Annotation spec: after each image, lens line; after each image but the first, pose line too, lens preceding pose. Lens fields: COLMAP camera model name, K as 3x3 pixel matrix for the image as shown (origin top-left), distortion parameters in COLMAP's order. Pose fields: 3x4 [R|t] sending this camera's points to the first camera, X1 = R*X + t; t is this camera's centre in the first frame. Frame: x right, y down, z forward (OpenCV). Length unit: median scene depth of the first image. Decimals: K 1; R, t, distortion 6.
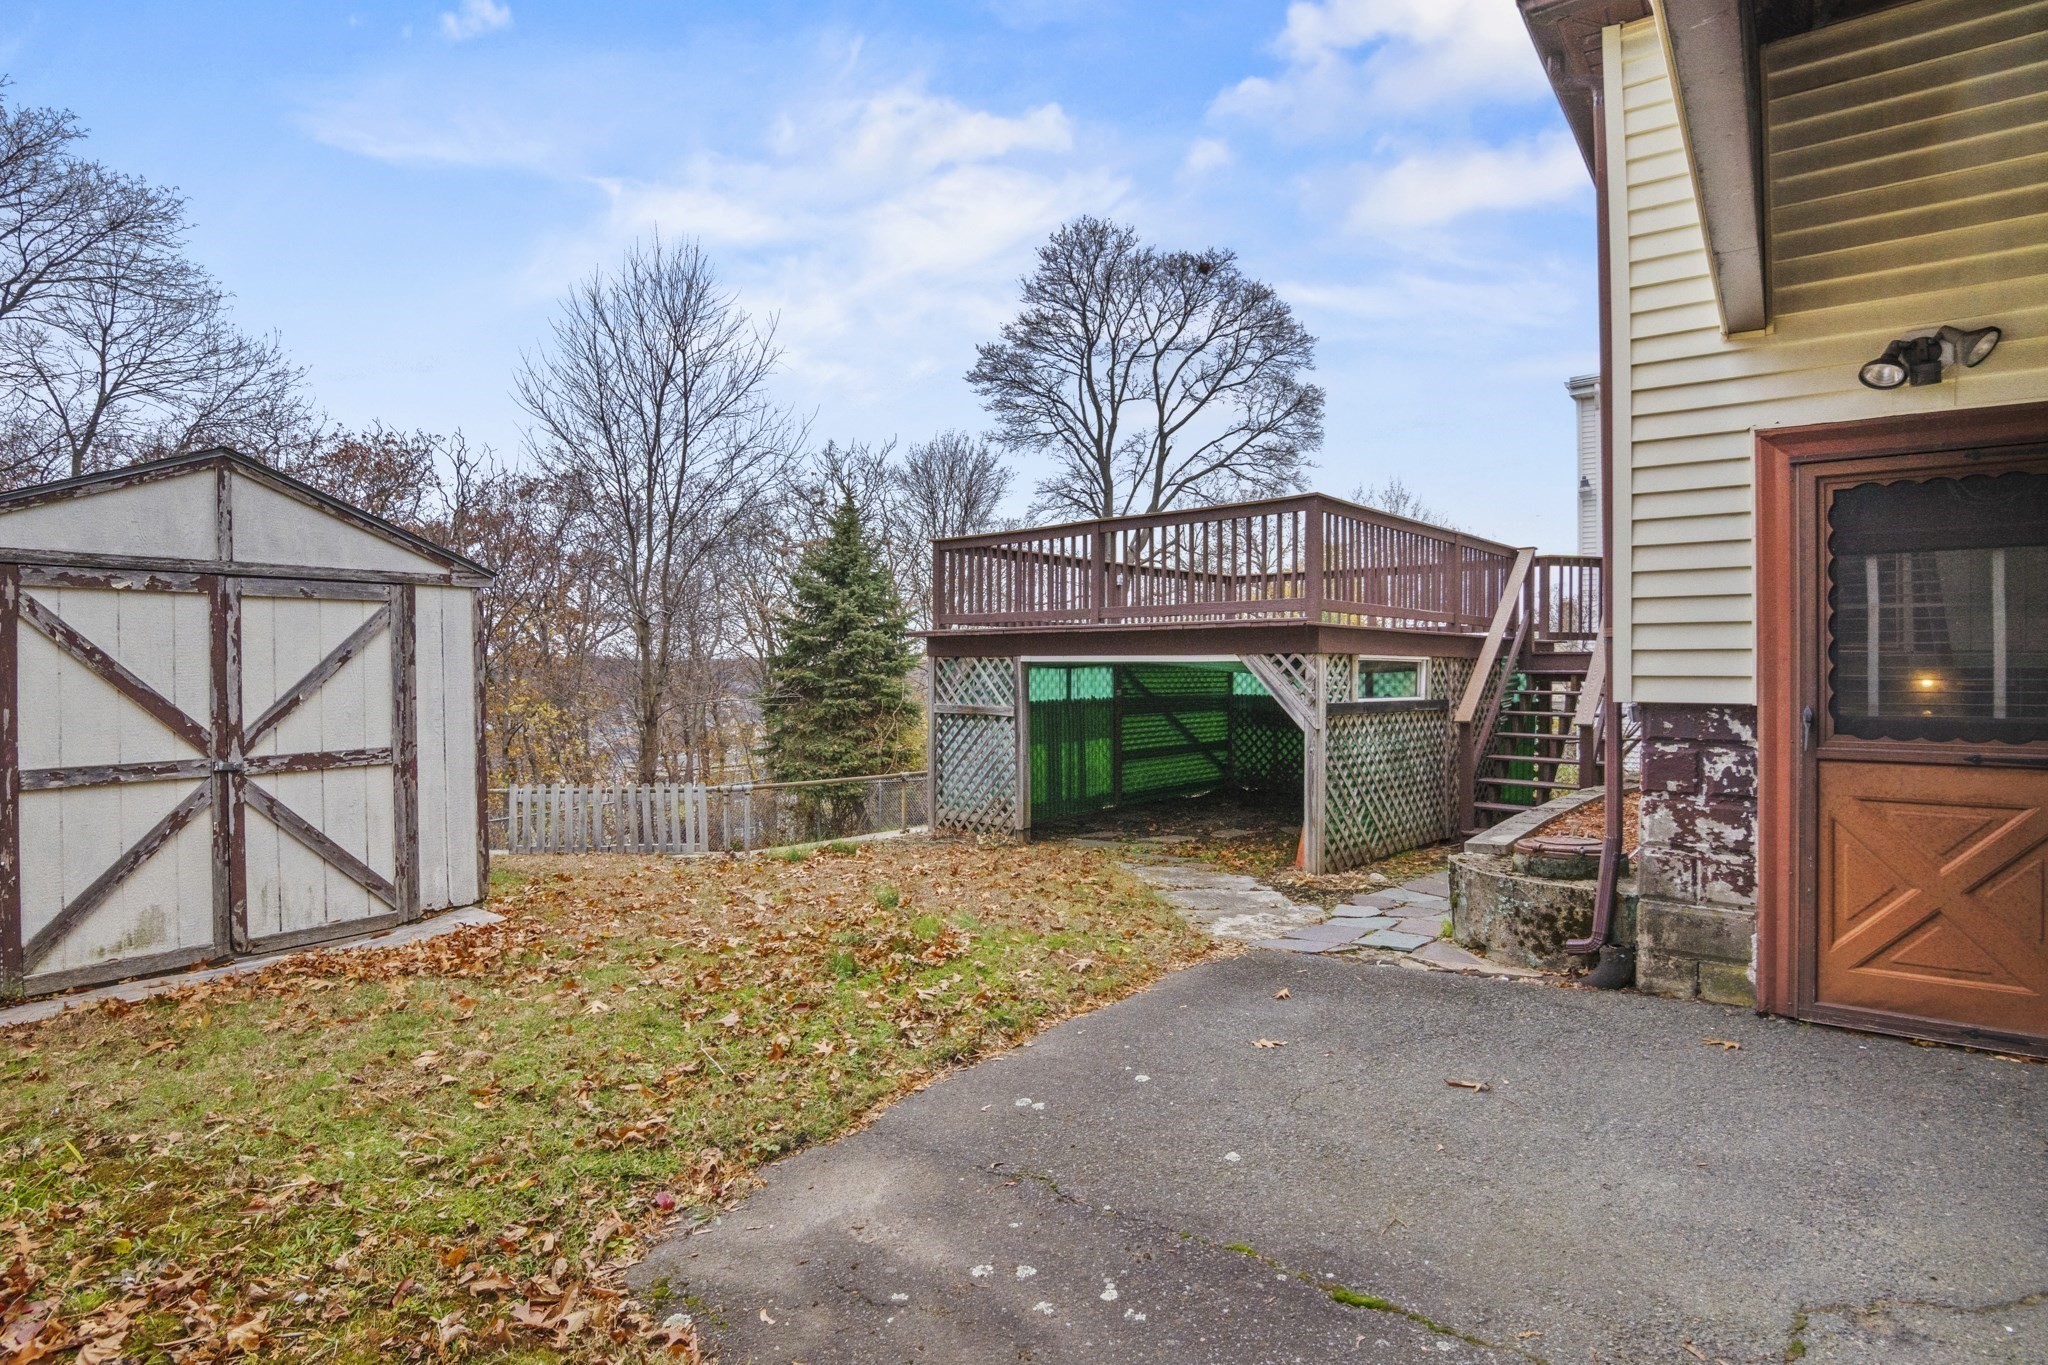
lens RADIAL K [[1017.0, 0, 1024.8], [0, 1017.0, 639.2], [0, 0, 1]] dist [-0.019641, -0.000040]
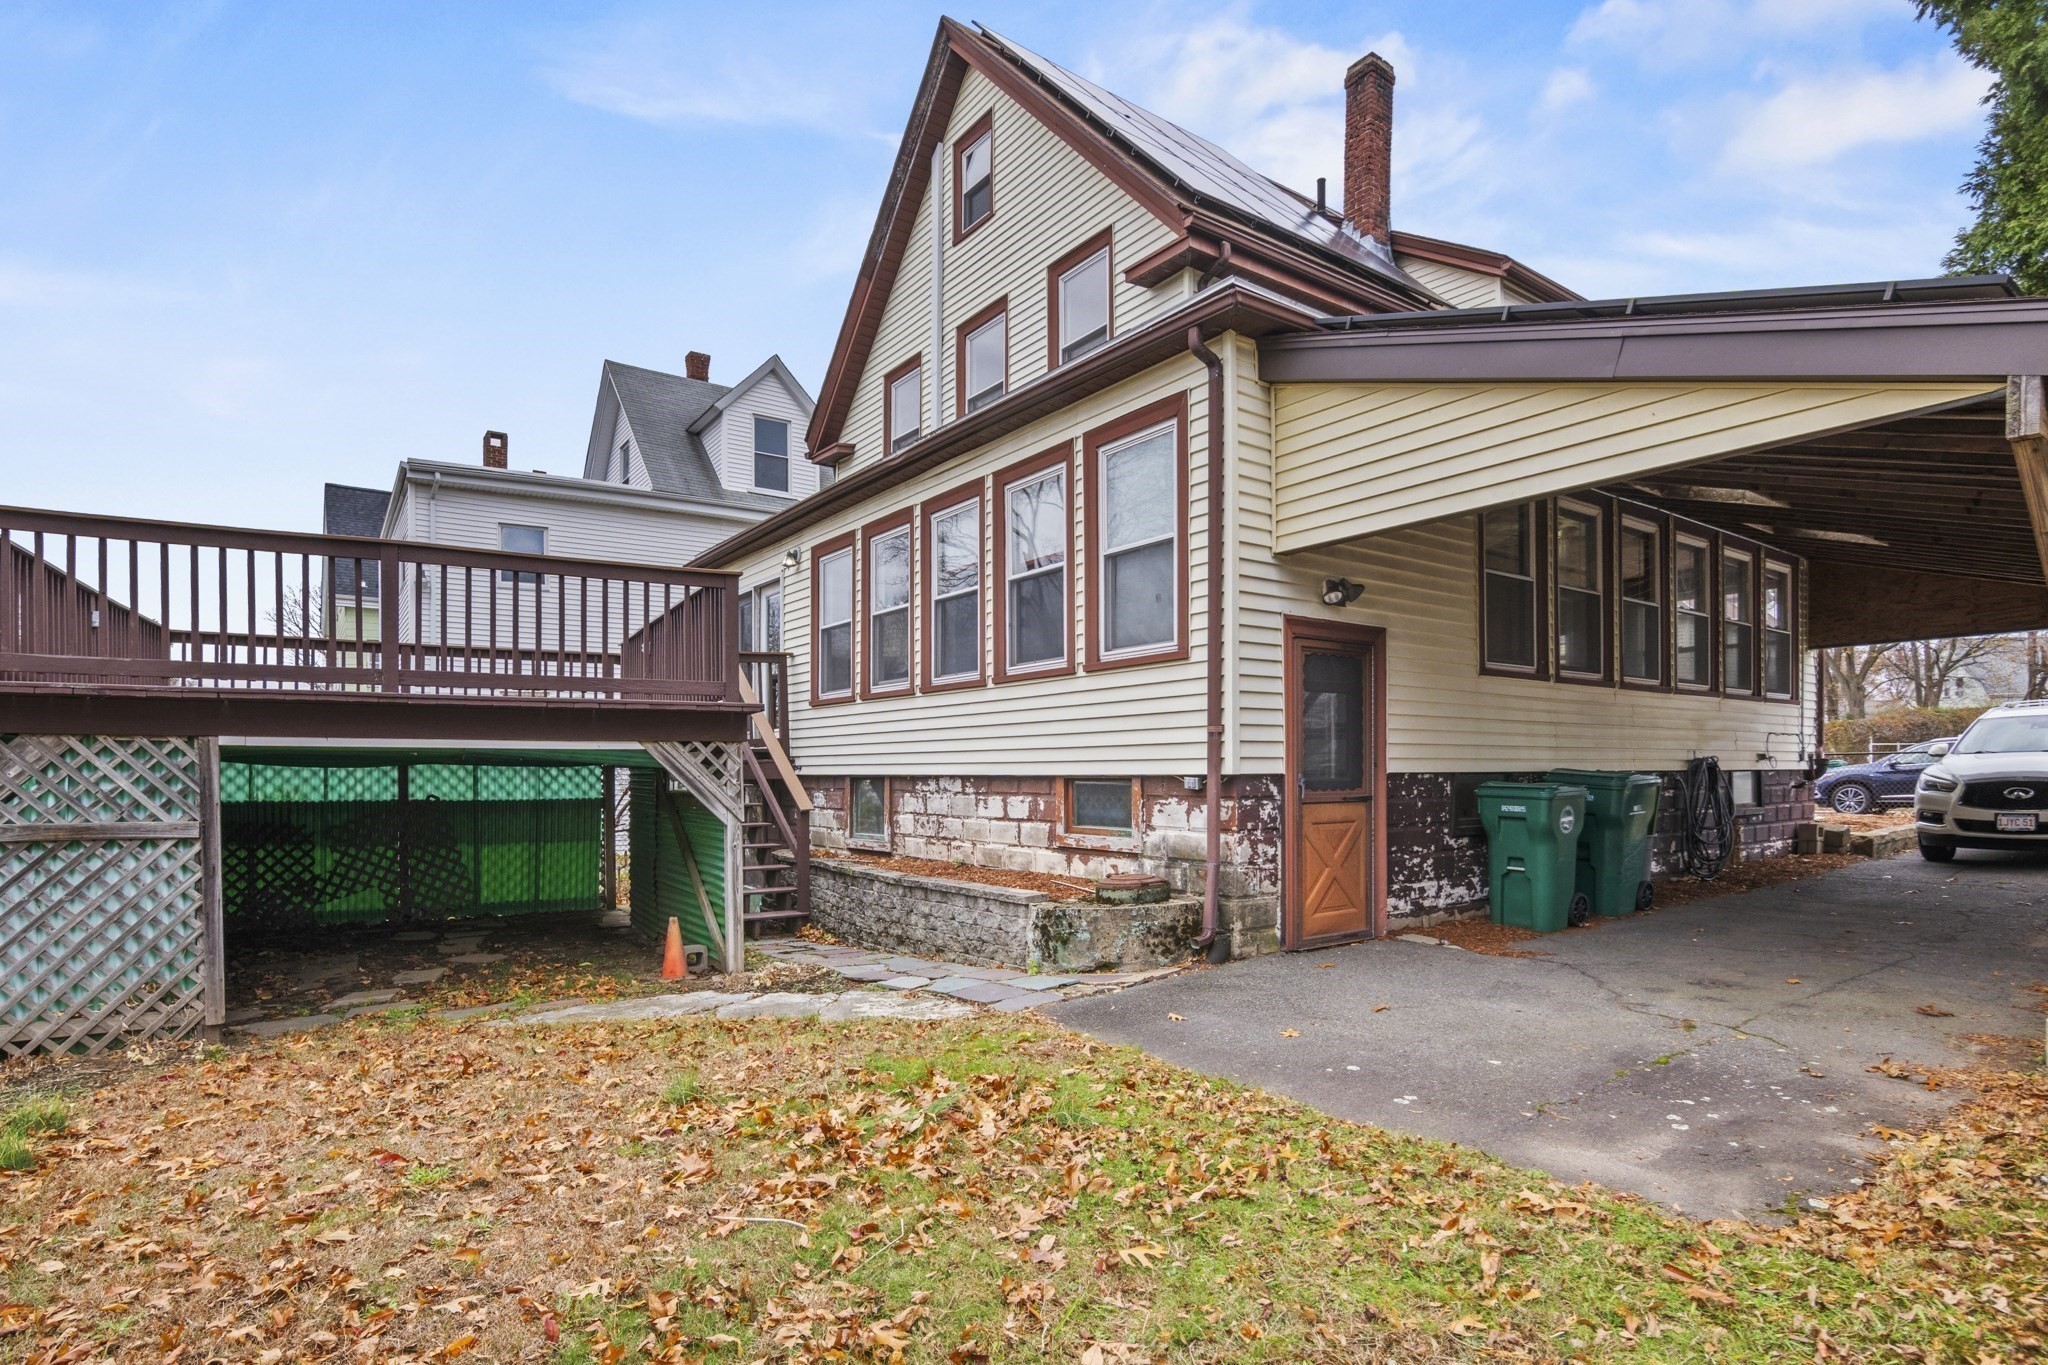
lens RADIAL K [[1040.4, 0, 1026.9], [0, 1040.4, 750.0], [0, 0, 1]] dist [-0.025589, 0.000080]
pose [[0.292181, 0.016709, 0.956217, -1.048518], [-0.020803, 0.999722, -0.011113, 0.050615], [-0.956137, -0.016645, 0.292448, 0.858258]]
